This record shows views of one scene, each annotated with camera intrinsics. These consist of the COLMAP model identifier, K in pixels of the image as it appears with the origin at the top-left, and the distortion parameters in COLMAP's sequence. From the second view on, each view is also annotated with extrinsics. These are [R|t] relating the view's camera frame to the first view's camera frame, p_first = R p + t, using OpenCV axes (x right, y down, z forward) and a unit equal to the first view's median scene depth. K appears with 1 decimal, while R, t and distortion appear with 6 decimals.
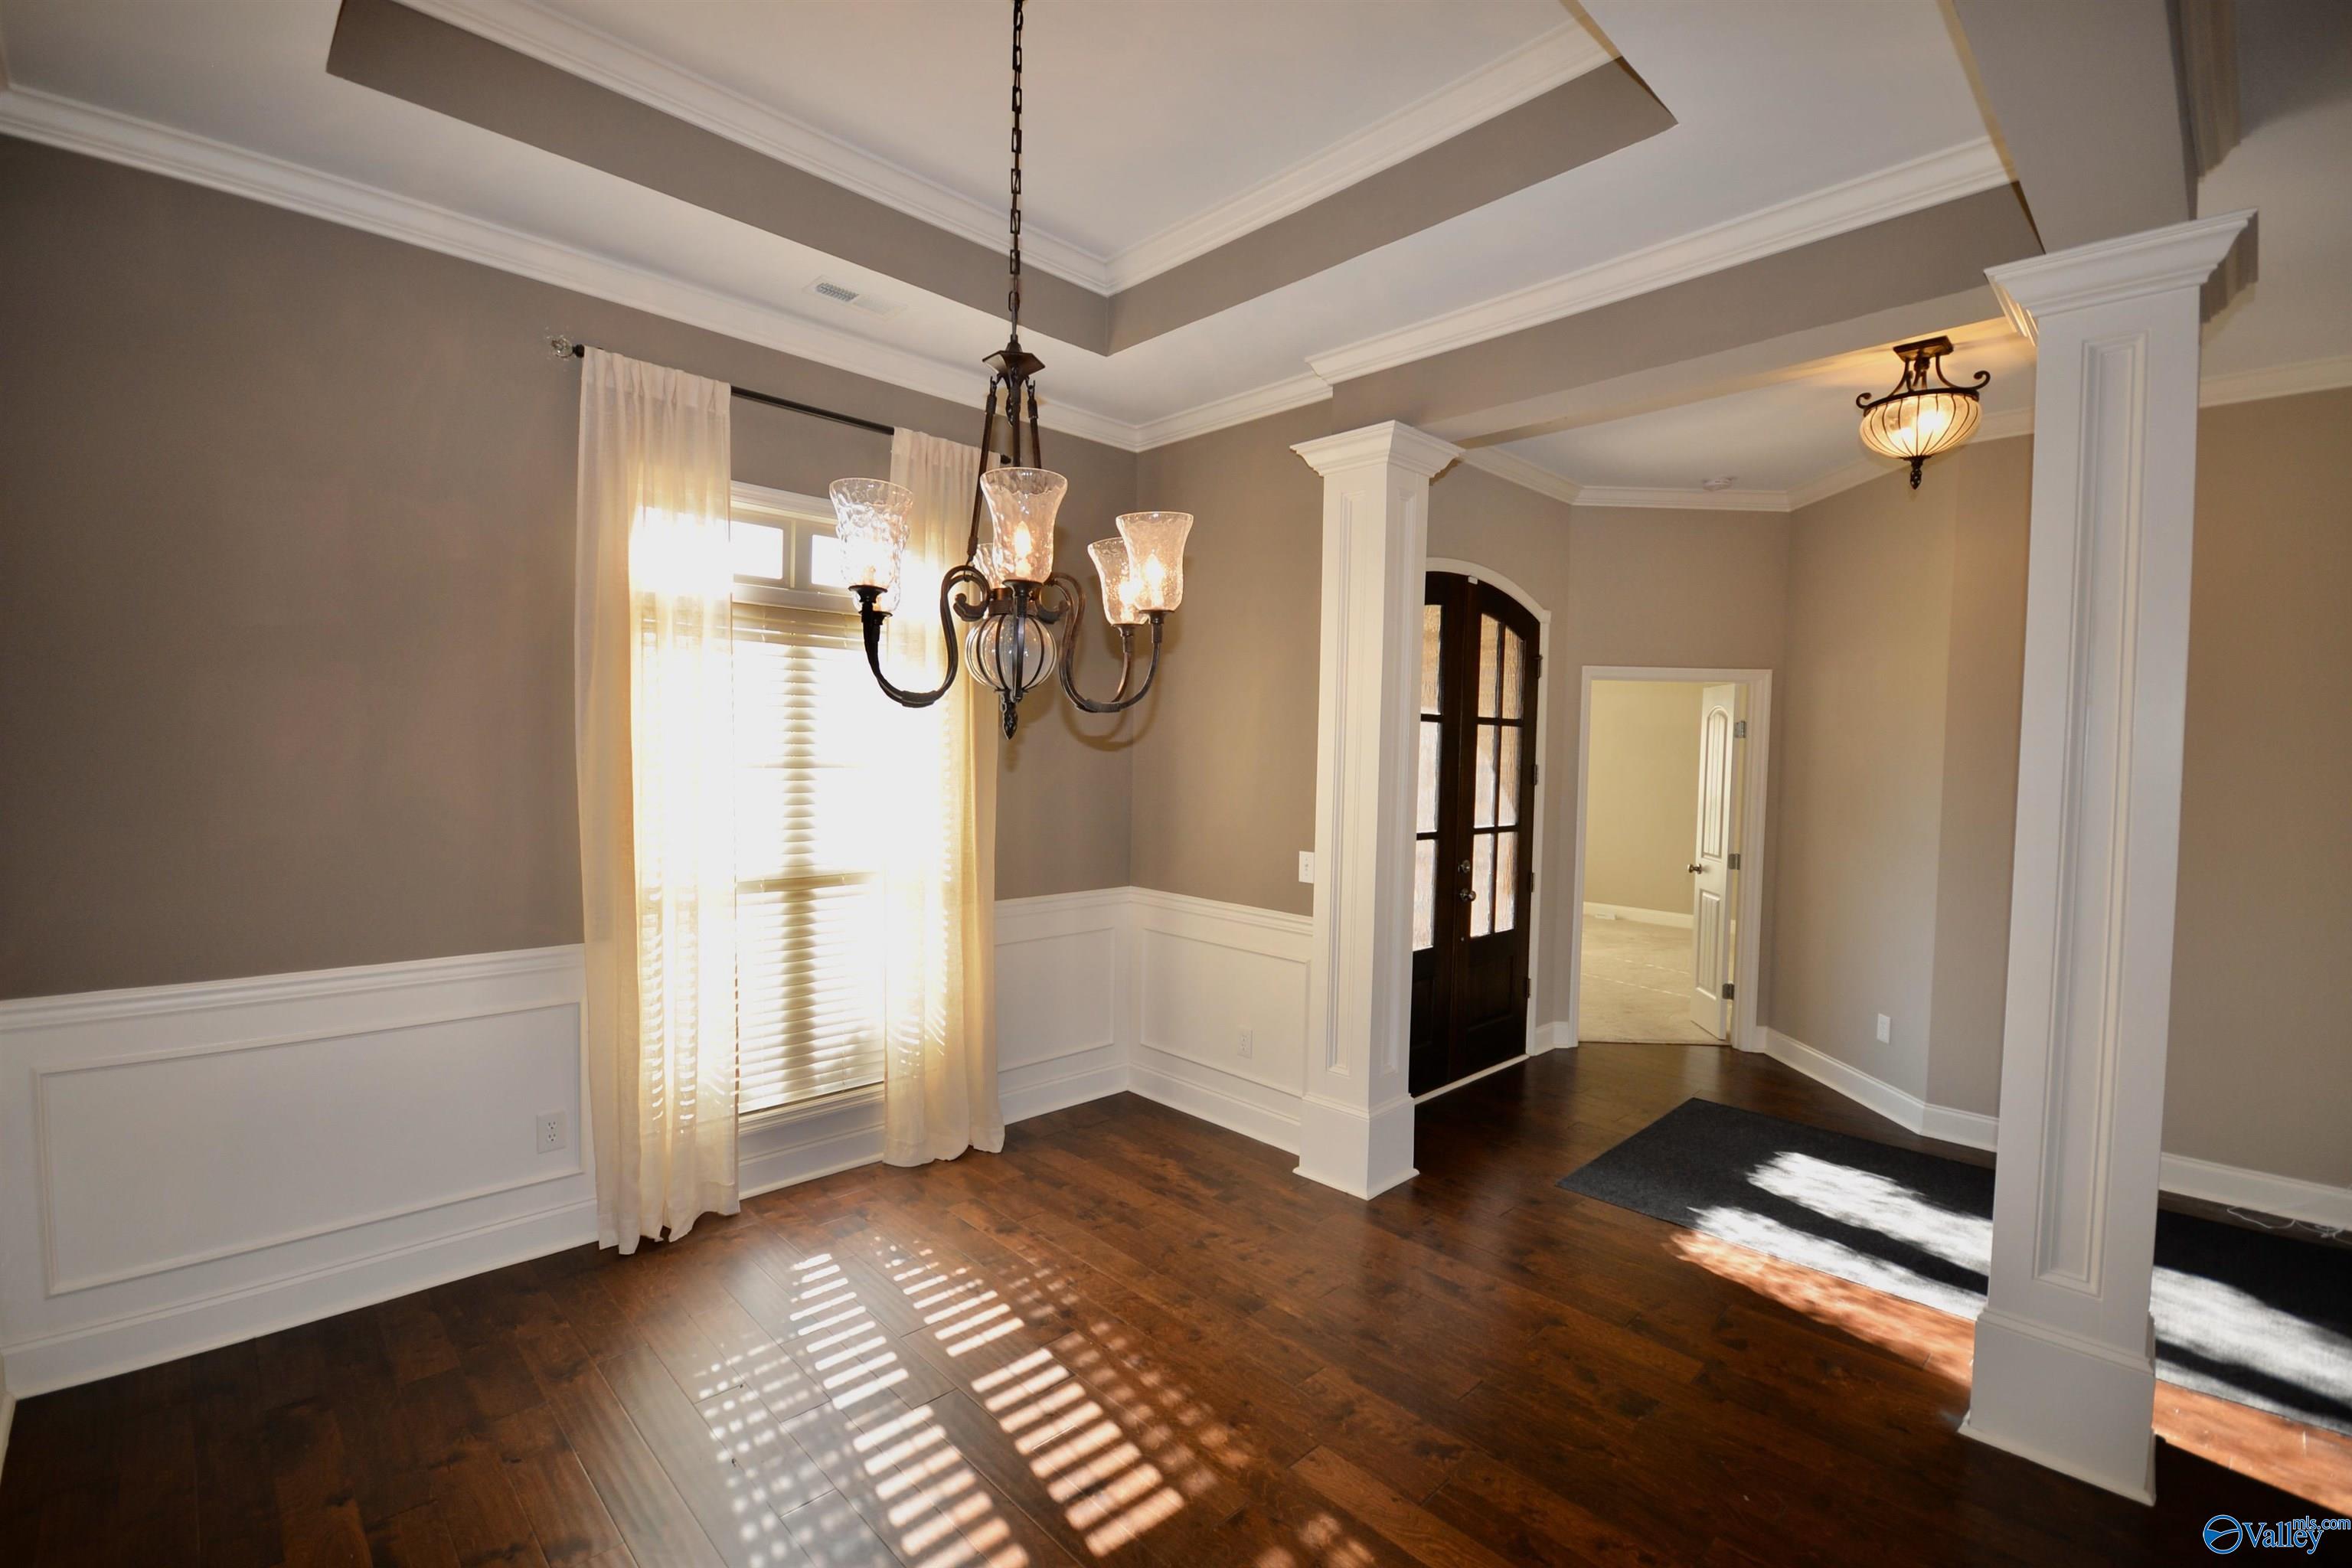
lens RADIAL K [[1032.3, 0, 1200.8], [0, 1032.3, 792.2], [0, 0, 1]] dist [-0.008230, 0.000519]
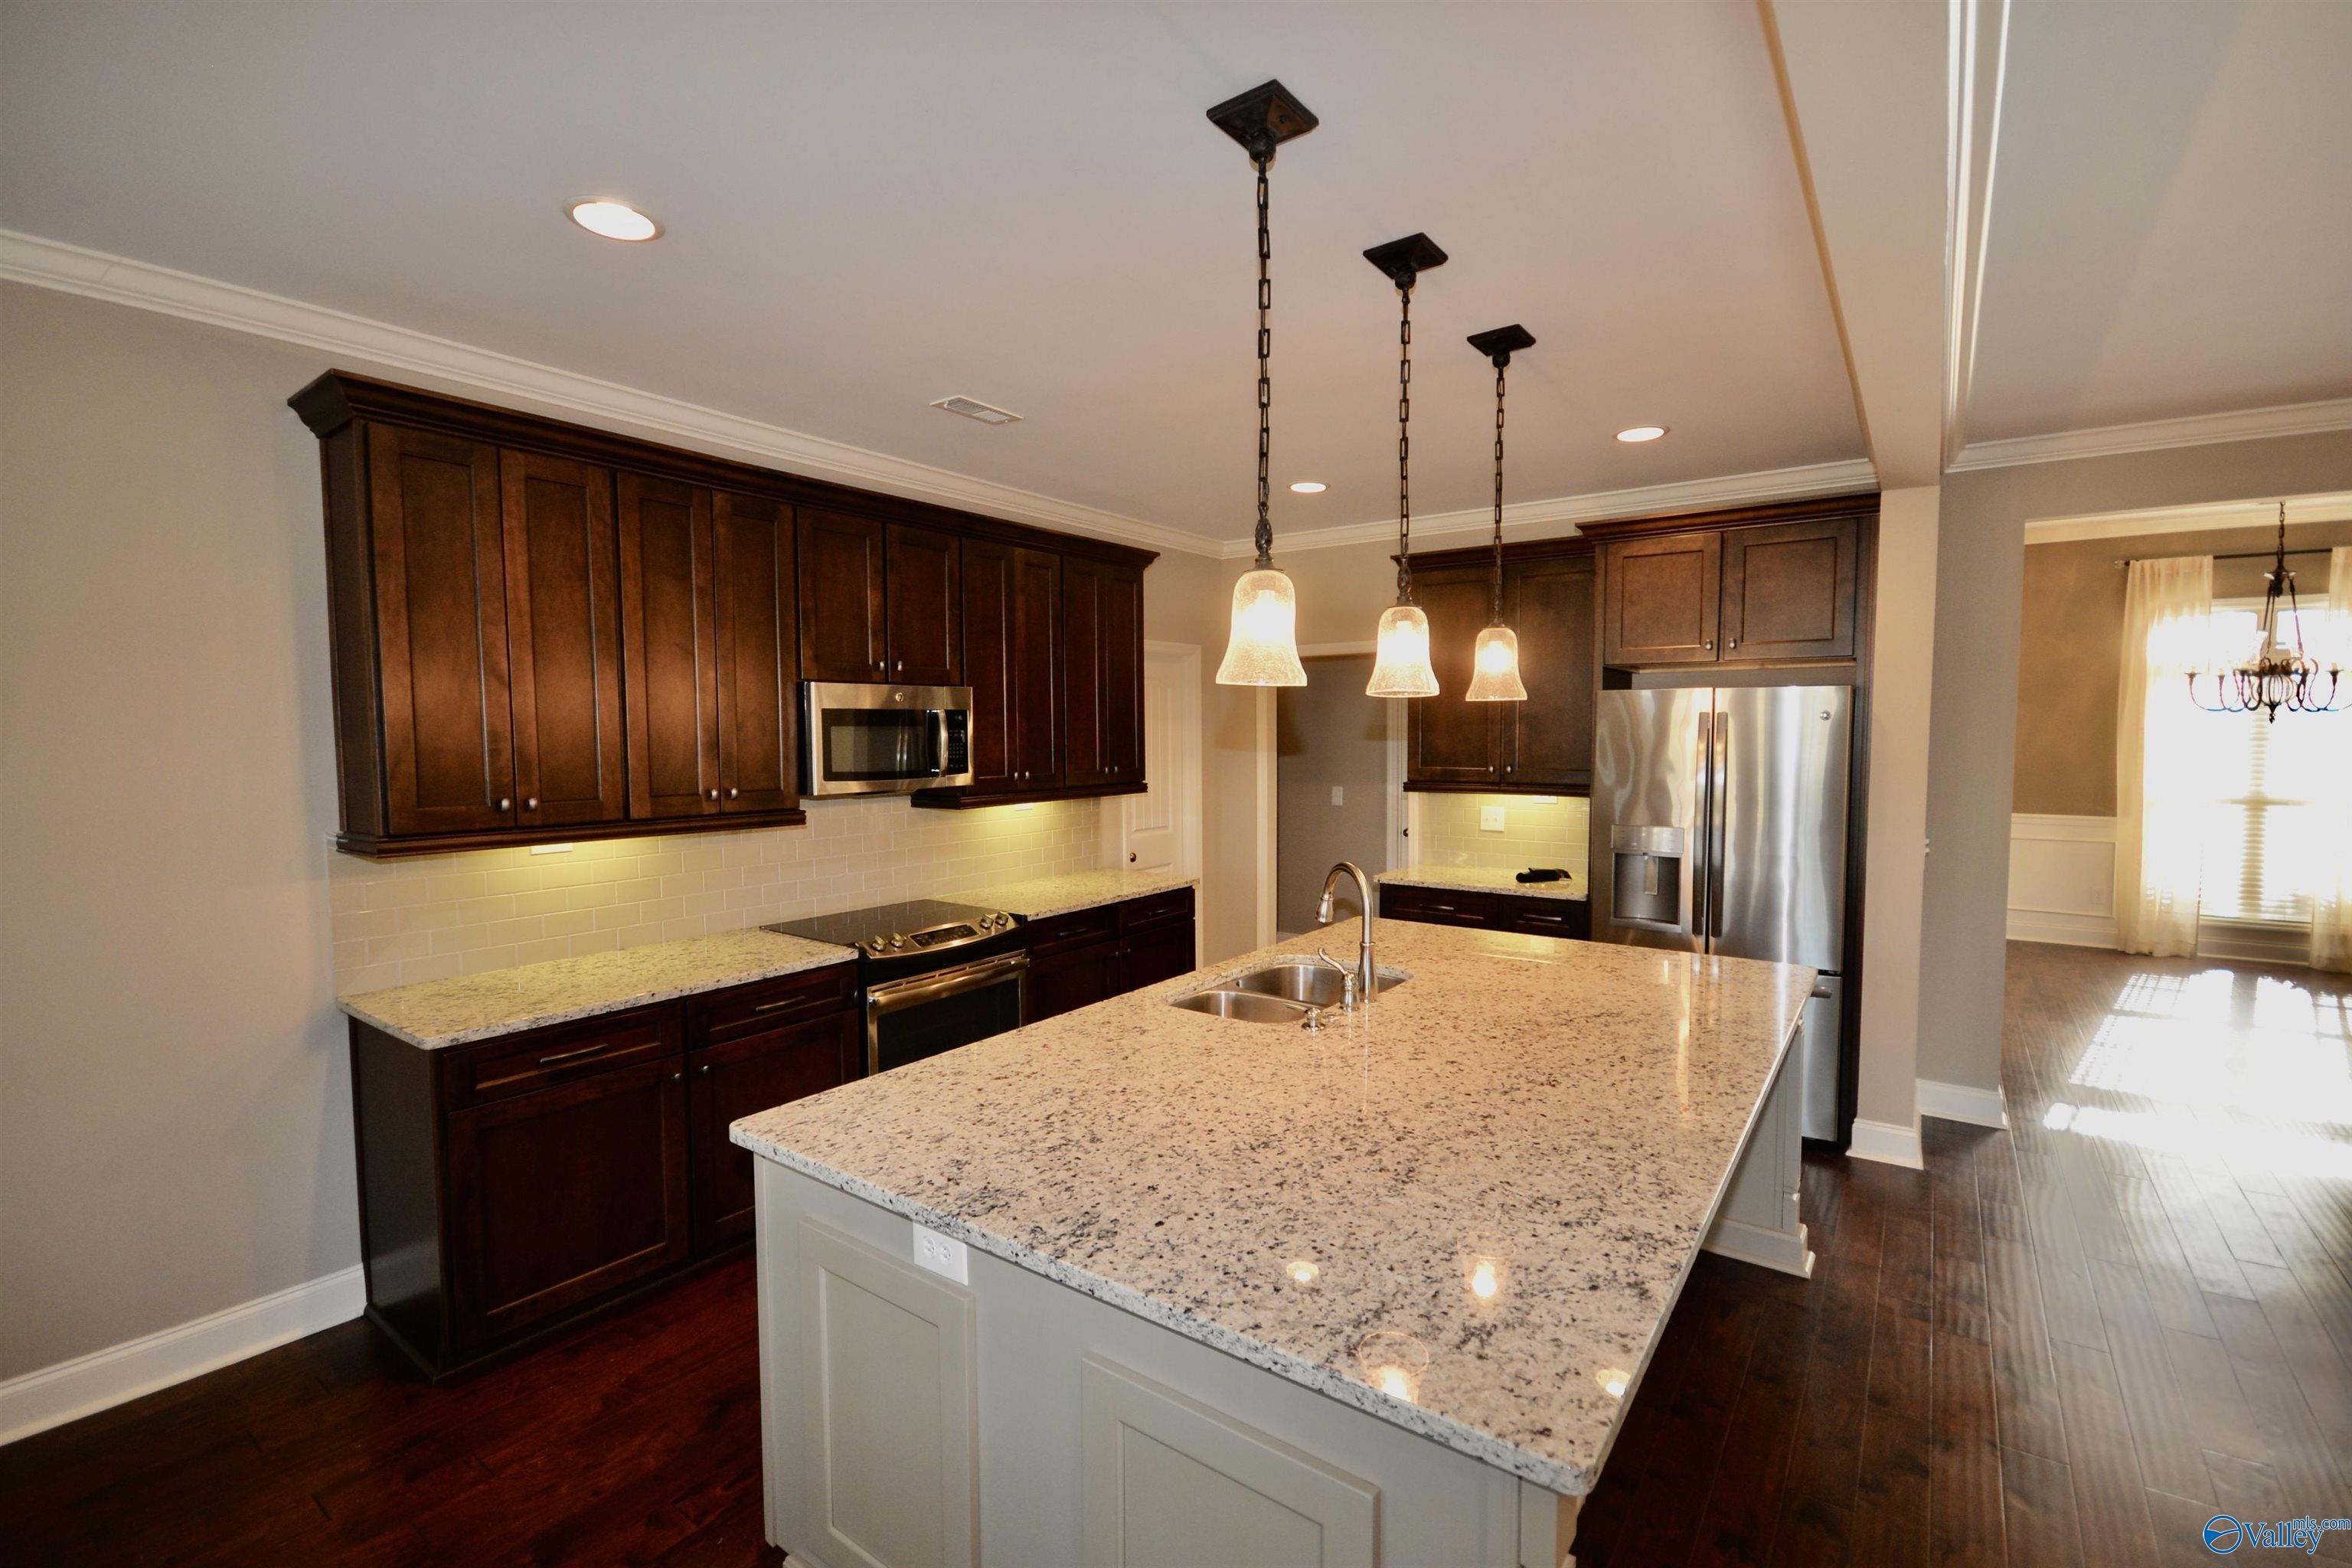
lens RADIAL K [[1032.3, 0, 1173.2], [0, 1032.3, 786.9], [0, 0, 1]] dist [-0.008230, 0.000519]
pose [[0.164184, 0.032797, -0.985884, 1.103326], [-0.033582, 0.999054, 0.027642, 0.073714], [0.985858, 0.028569, 0.165130, -1.229840]]
